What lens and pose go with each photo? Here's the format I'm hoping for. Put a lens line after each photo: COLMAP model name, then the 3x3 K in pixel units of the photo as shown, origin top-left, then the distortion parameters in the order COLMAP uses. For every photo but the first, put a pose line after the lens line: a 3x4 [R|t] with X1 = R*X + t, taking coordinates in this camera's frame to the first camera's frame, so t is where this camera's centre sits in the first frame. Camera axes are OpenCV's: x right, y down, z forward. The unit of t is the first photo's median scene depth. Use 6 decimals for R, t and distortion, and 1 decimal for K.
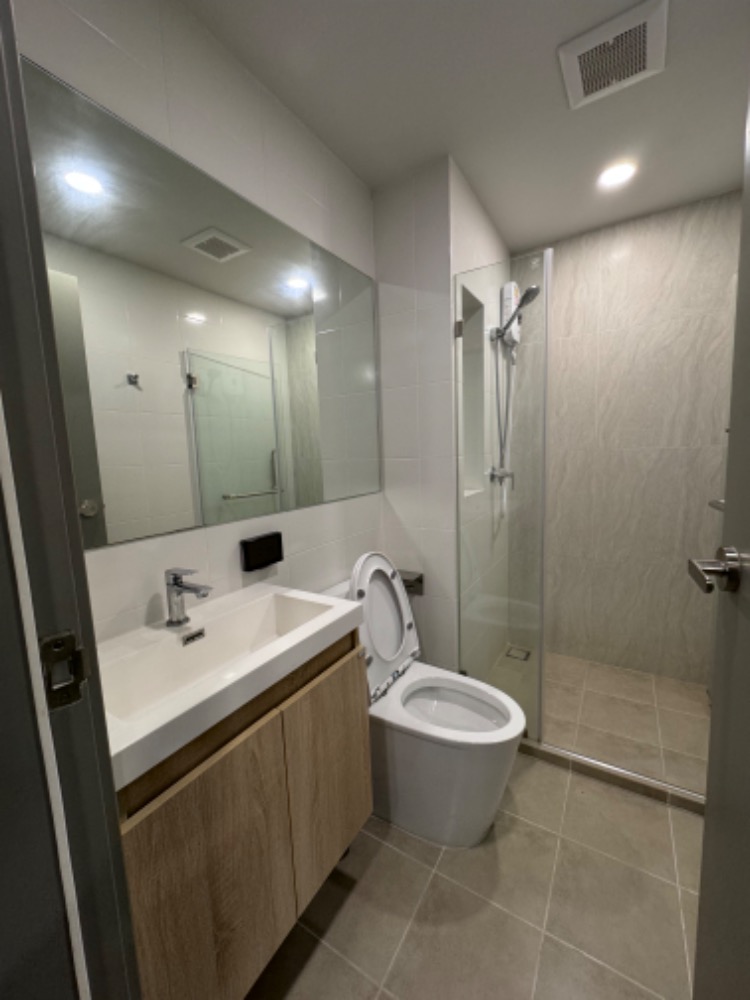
lens RADIAL K [[401.2, 0, 375.0], [0, 401.2, 500.0], [0, 0, 1]] dist [-0.002601, -0.000229]
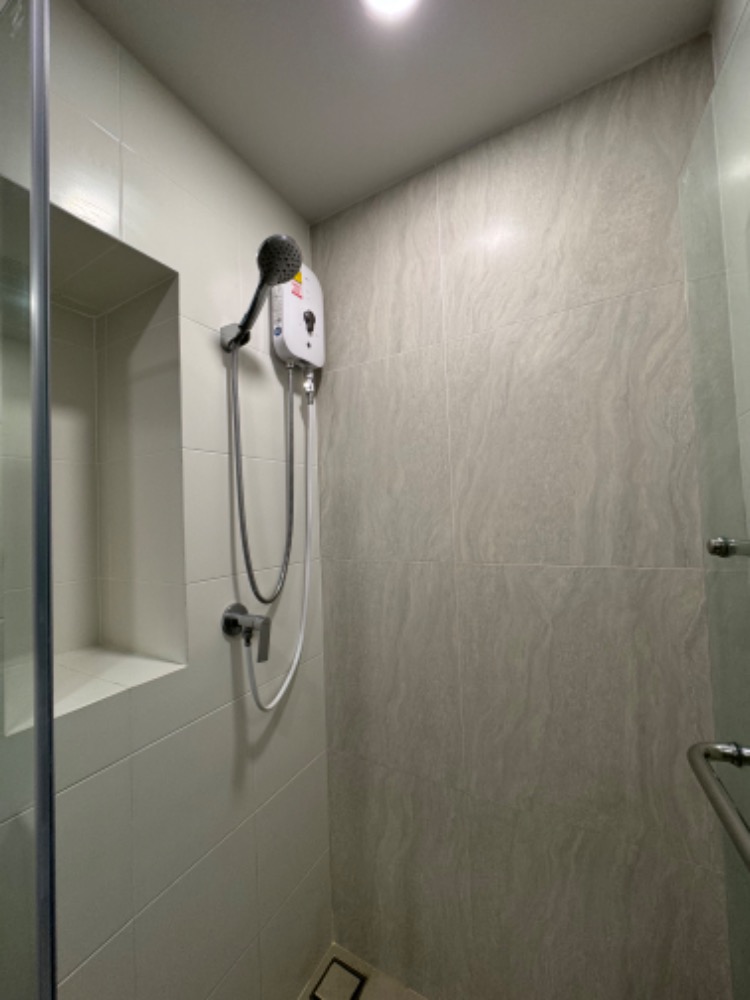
lens RADIAL K [[398.4, 0, 374.9], [0, 398.4, 501.3], [0, 0, 1]] dist [-0.002217, -0.000465]
pose [[0.991122, 0.009544, 0.132612, 0.437243], [0.013369, 0.985211, -0.170823, -0.134203], [-0.132281, 0.171080, 0.976337, 0.585754]]
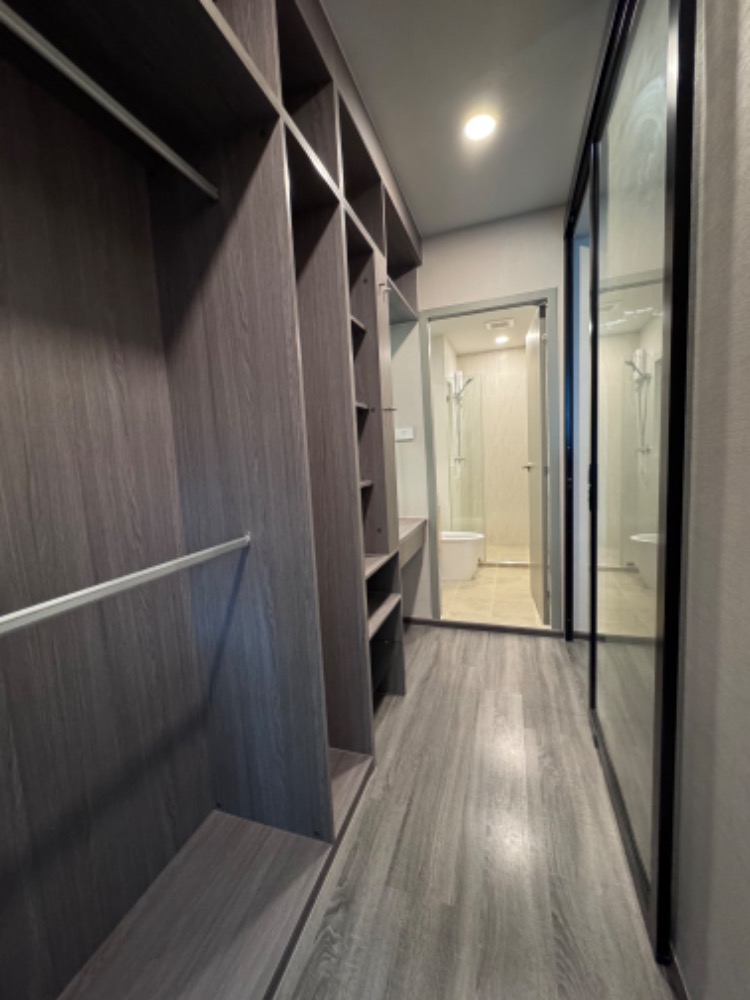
lens RADIAL K [[401.2, 0, 375.0], [0, 401.2, 500.0], [0, 0, 1]] dist [-0.002601, -0.000229]
pose [[0.974881, -0.039359, 0.219221, -0.679856], [0.043929, 0.998906, -0.016008, 0.190908], [-0.218351, 0.025236, 0.975544, -1.120774]]
